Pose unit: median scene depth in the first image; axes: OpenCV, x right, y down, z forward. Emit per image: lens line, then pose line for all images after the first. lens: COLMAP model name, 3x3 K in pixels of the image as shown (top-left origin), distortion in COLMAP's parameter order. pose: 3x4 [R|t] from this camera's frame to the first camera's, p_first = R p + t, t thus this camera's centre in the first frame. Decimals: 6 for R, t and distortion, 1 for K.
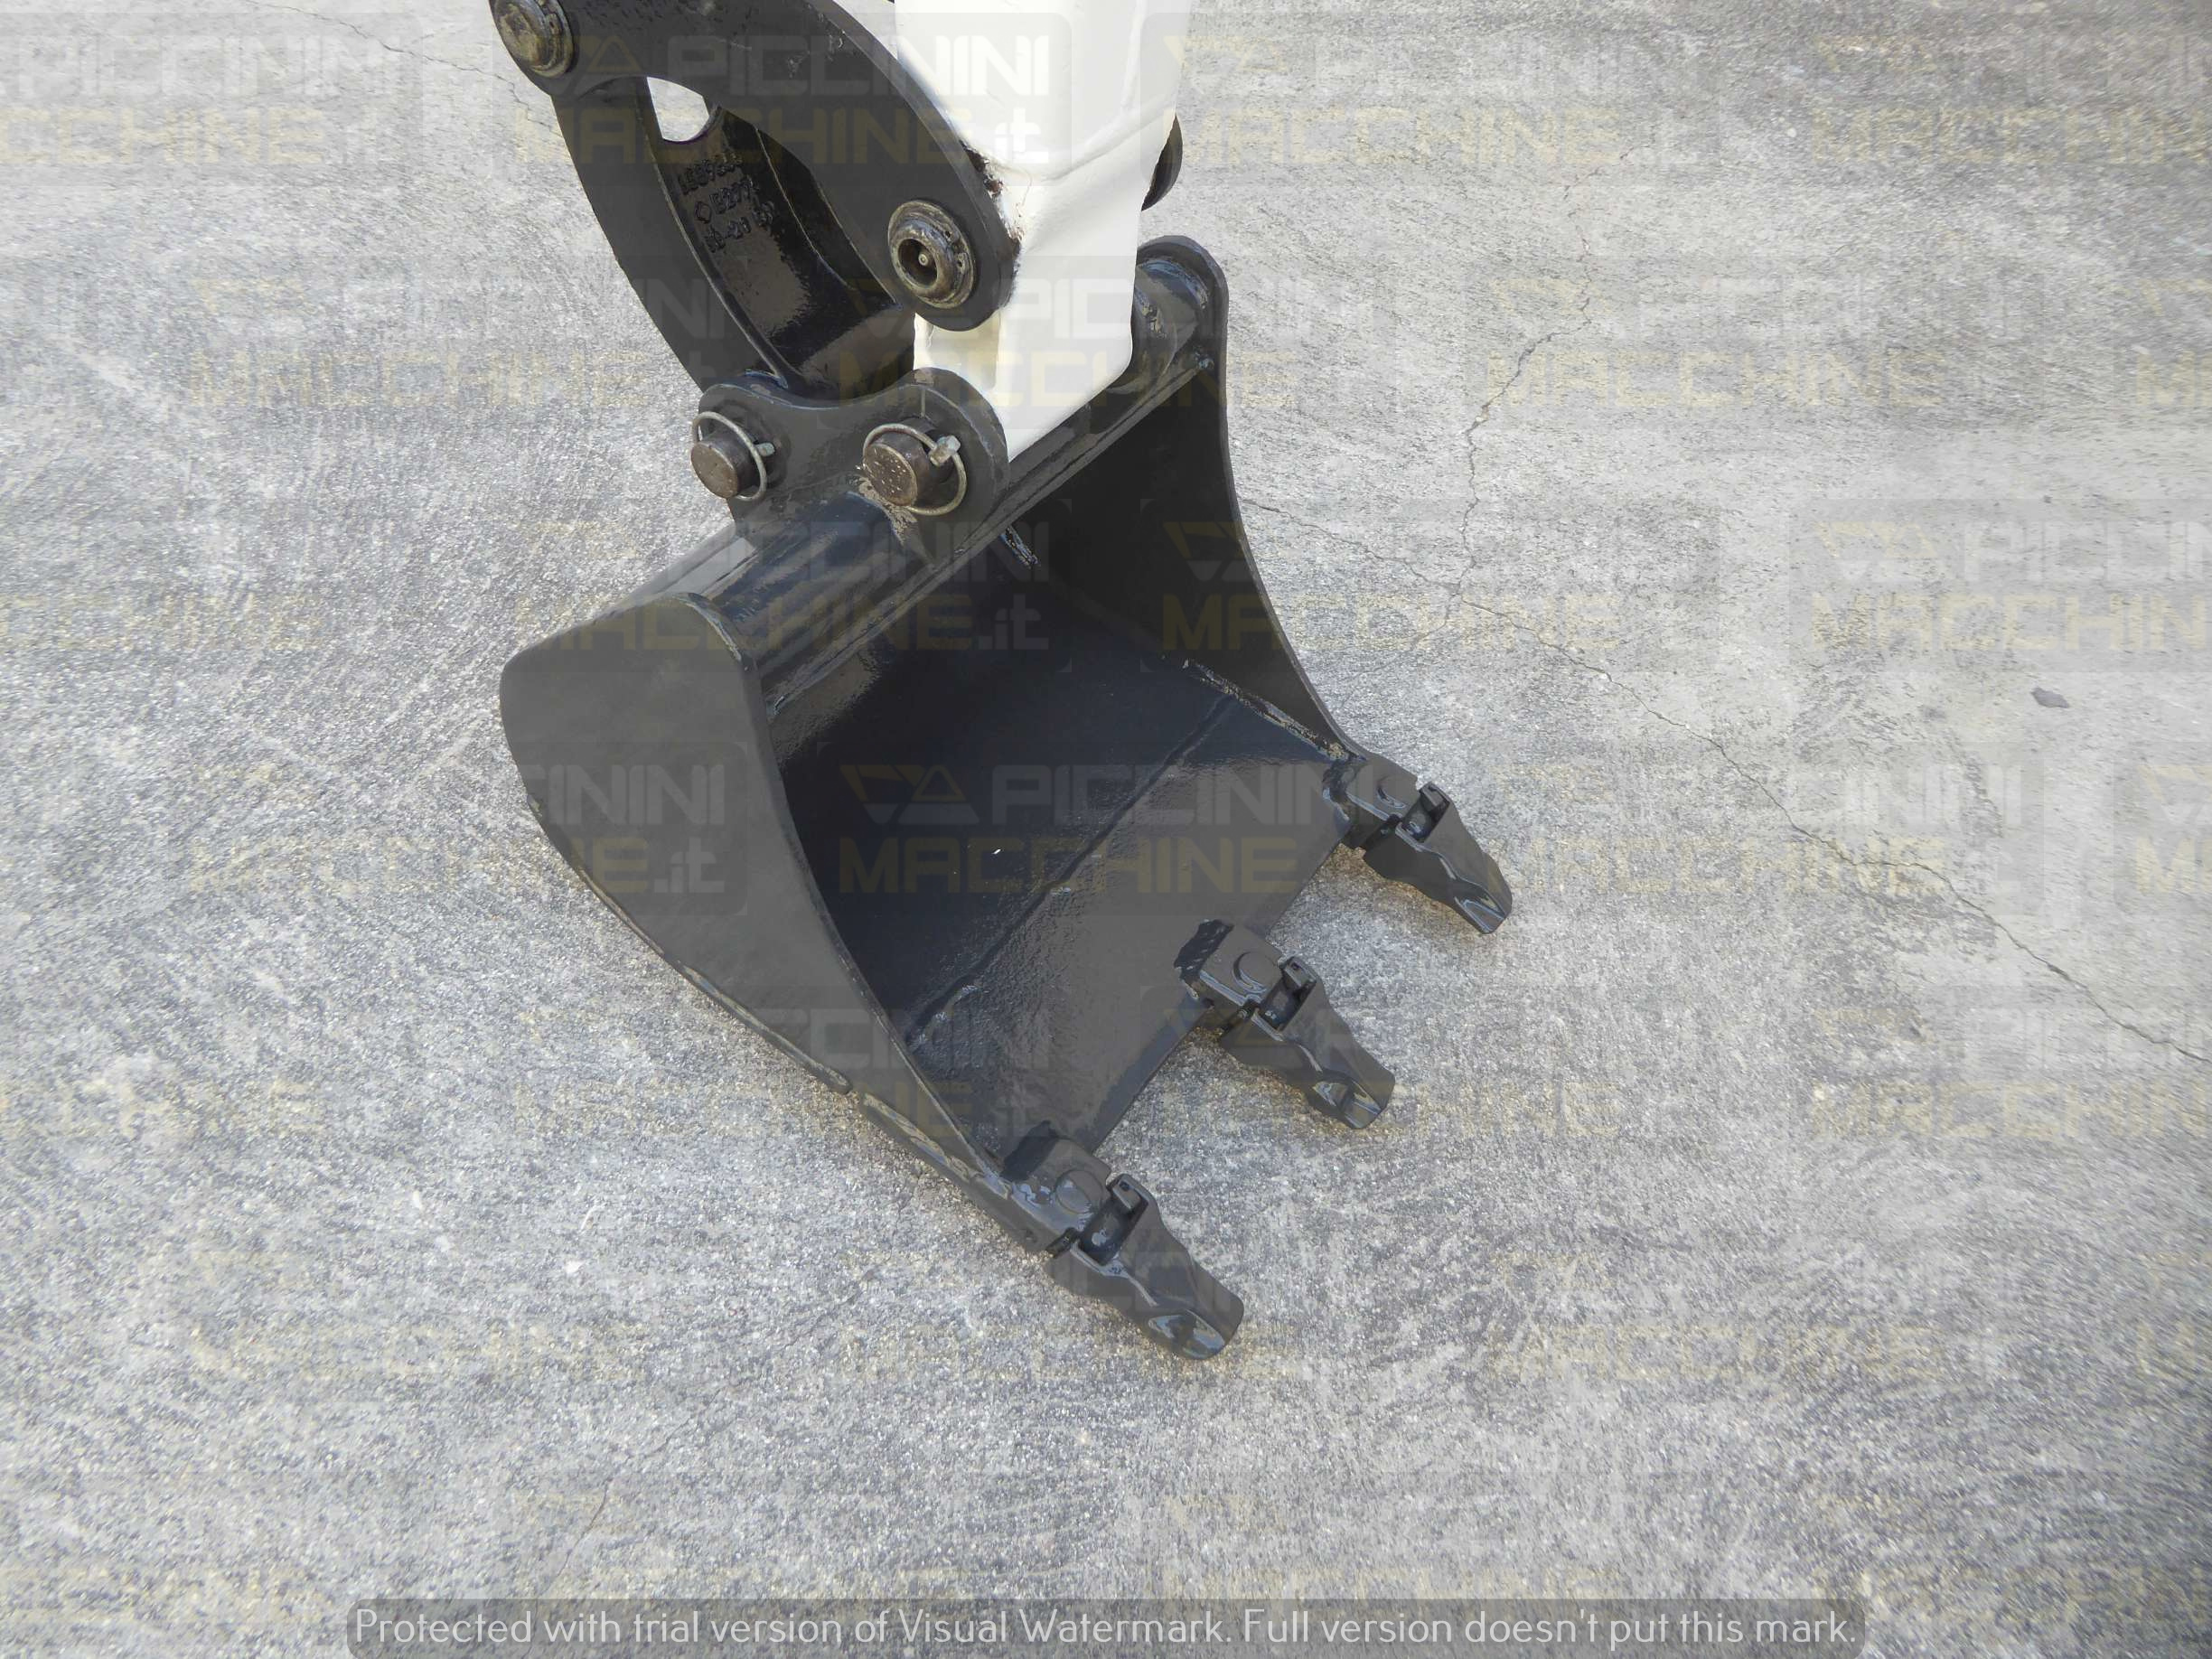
lens RADIAL K [[1612.9, 0, 1113.1], [0, 1612.9, 826.1], [0, 0, 1]] dist [-0.008321, 0.009324]
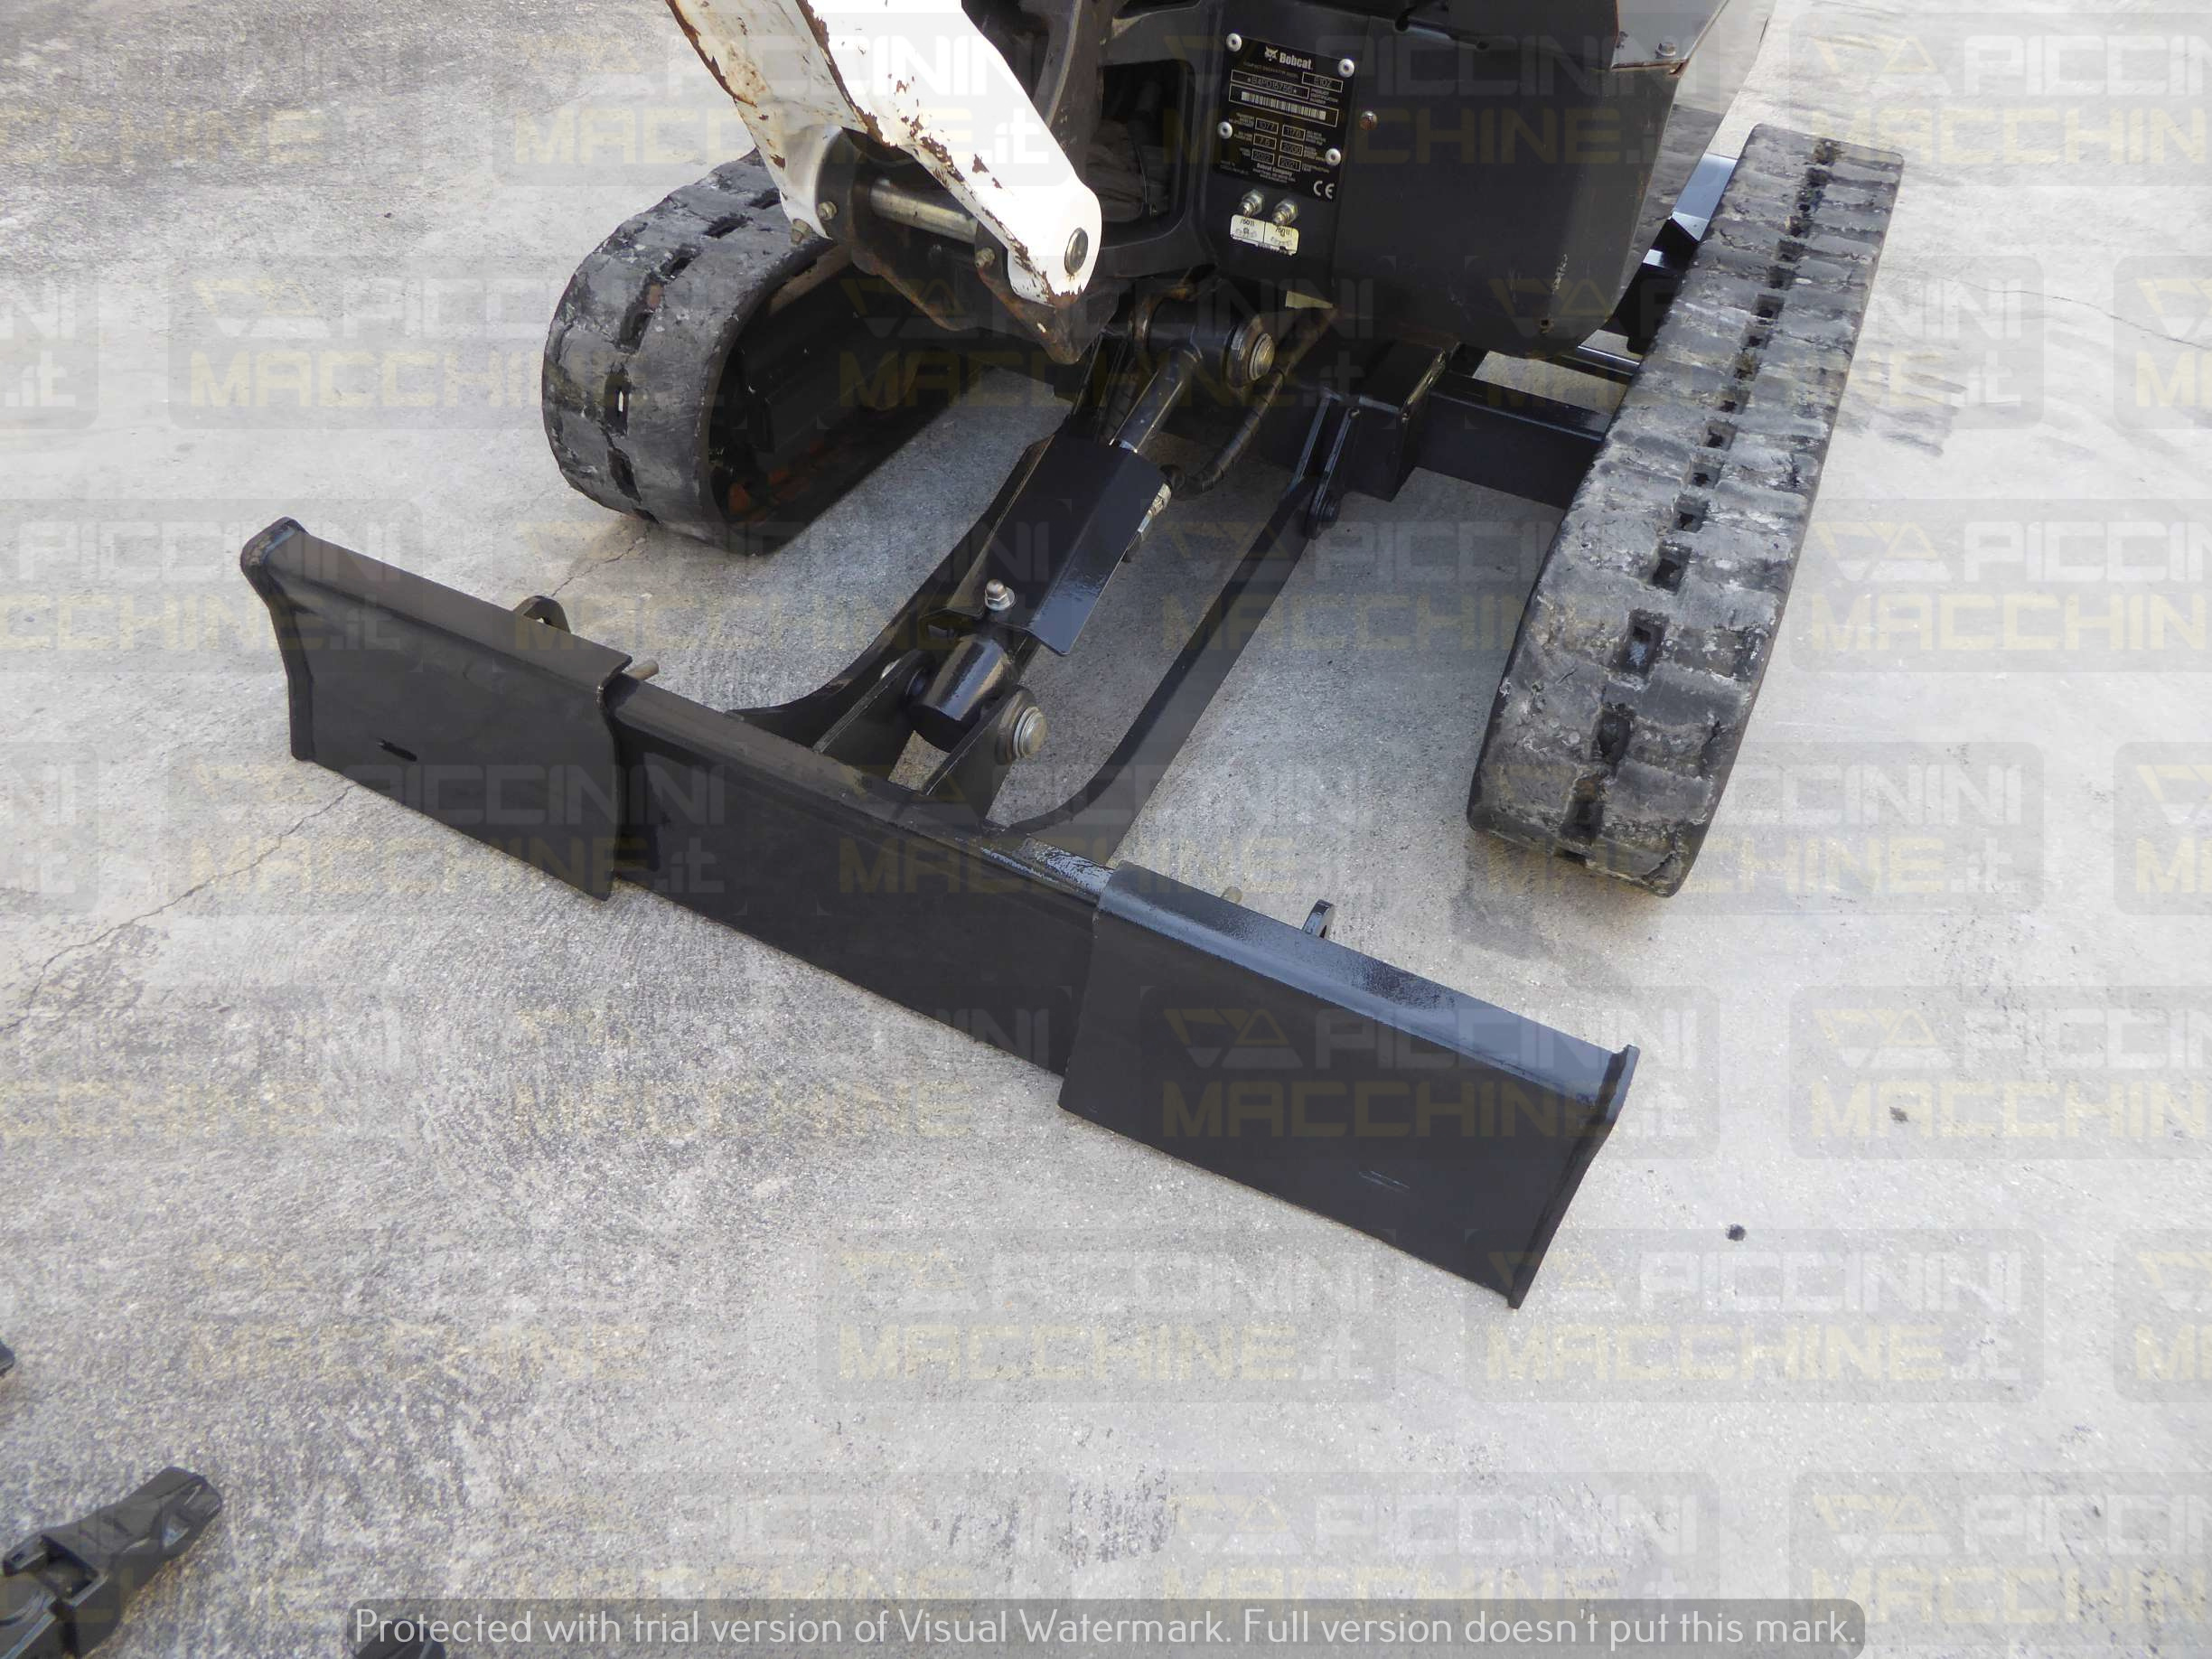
lens RADIAL K [[1612.9, 0, 1110.1], [0, 1612.9, 830.4], [0, 0, 1]] dist [-0.008321, 0.009324]
pose [[-0.095292, -0.788217, 0.607975, -0.183473], [0.723753, 0.364467, 0.585957, -0.156122], [-0.683448, 0.495861, 0.535744, -0.123956]]
